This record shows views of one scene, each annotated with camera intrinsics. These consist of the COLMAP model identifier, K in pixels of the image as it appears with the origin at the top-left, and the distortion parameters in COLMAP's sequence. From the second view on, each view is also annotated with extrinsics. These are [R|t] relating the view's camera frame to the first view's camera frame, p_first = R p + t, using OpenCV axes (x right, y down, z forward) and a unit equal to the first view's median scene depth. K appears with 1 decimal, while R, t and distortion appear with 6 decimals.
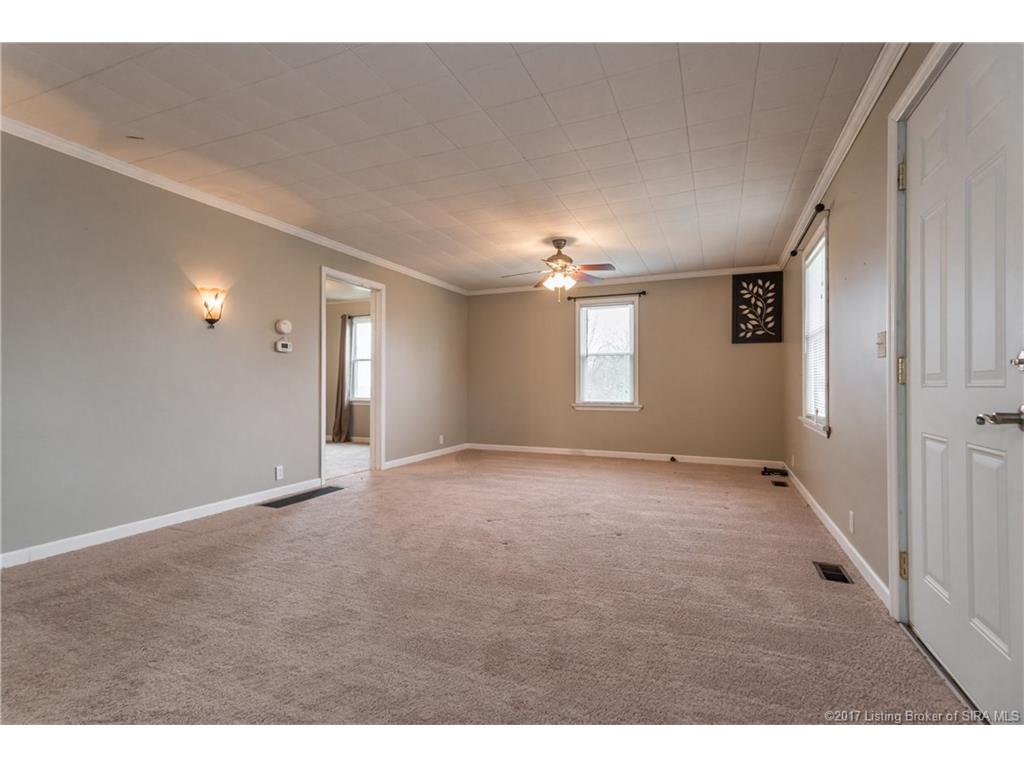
lens RADIAL K [[492.2, 0, 501.8], [0, 492.2, 377.5], [0, 0, 1]] dist [0.019018, 0.000276]
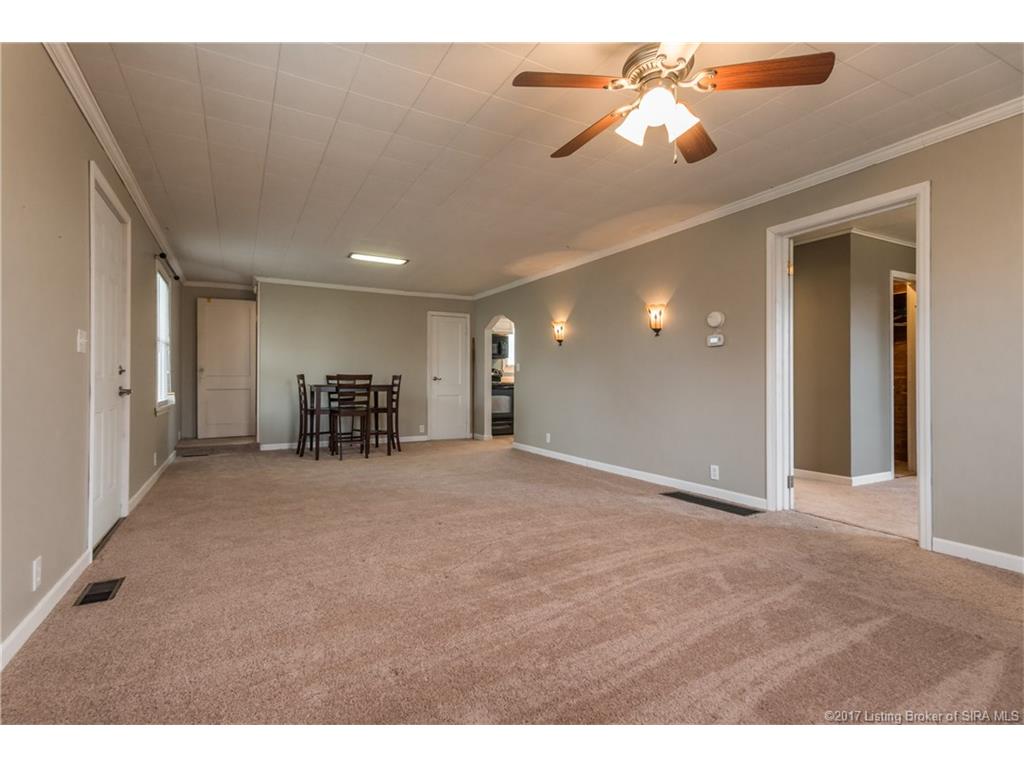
lens RADIAL K [[492.2, 0, 501.8], [0, 492.2, 377.5], [0, 0, 1]] dist [0.019018, 0.000276]
pose [[-0.616985, -0.011289, -0.786894, 0.408928], [0.006721, 0.999785, -0.019613, 0.017982], [0.786946, -0.017390, -0.616777, 0.924987]]
